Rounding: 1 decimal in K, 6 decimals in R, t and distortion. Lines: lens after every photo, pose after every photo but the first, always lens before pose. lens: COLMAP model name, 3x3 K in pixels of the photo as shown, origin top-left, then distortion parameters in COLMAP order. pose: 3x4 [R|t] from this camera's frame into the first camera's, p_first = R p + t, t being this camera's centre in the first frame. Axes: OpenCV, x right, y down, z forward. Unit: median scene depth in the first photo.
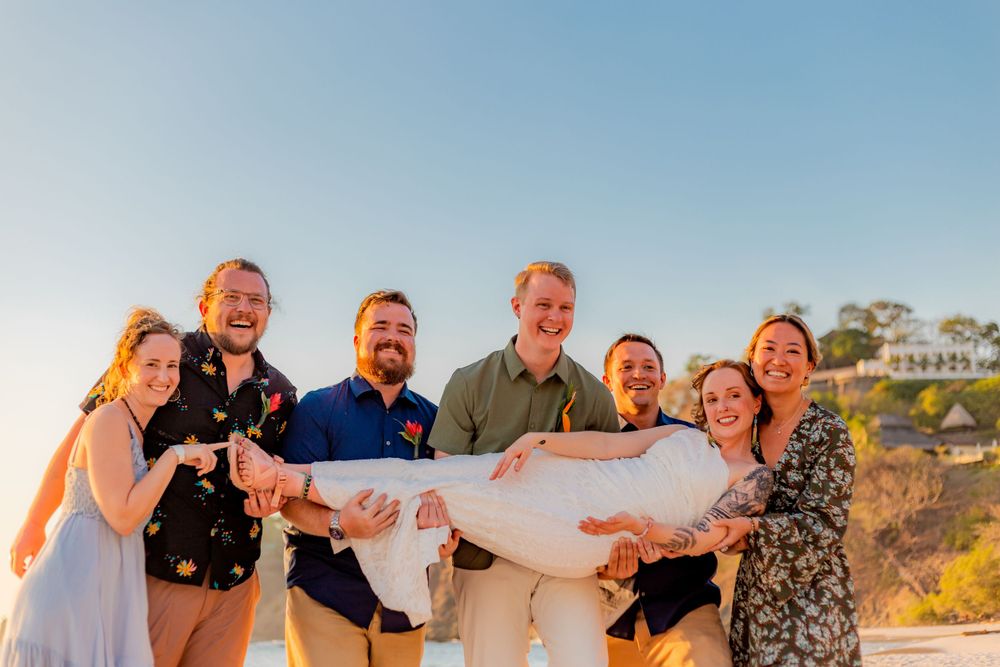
lens RADIAL K [[1443.2, 0, 497.7], [0, 1443.2, 360.4], [0, 0, 1]] dist [-0.002104, 0.096949]
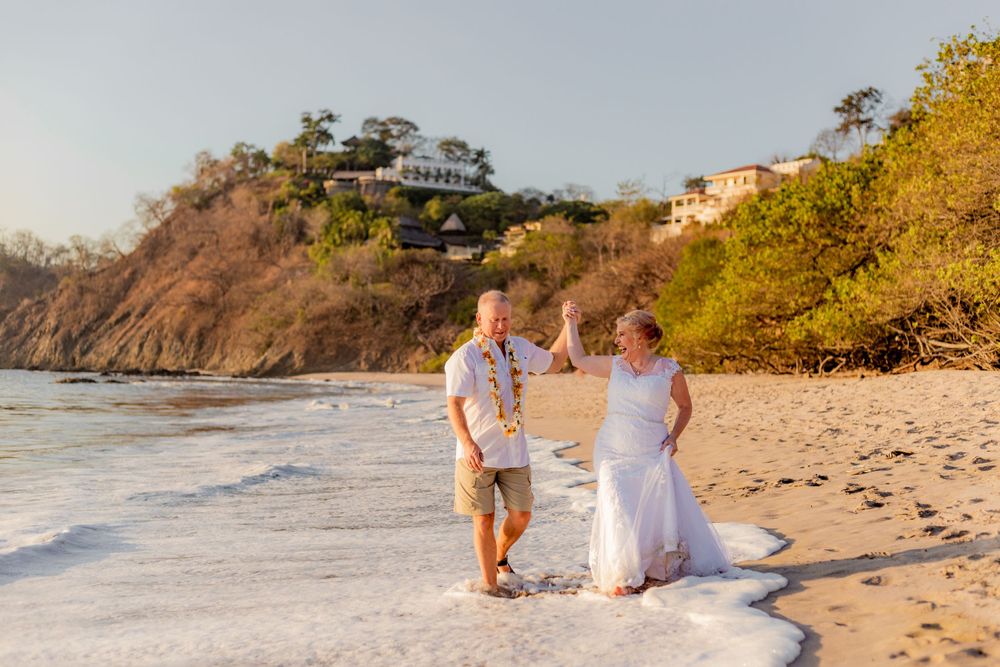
lens RADIAL K [[1443.2, 0, 497.7], [0, 1443.2, 360.4], [0, 0, 1]] dist [-0.002104, 0.096949]
pose [[0.921046, 0.060552, 0.384718, -0.129695], [-0.125797, 0.981143, 0.146742, -0.032546], [-0.368578, -0.183552, 0.911295, -0.220623]]
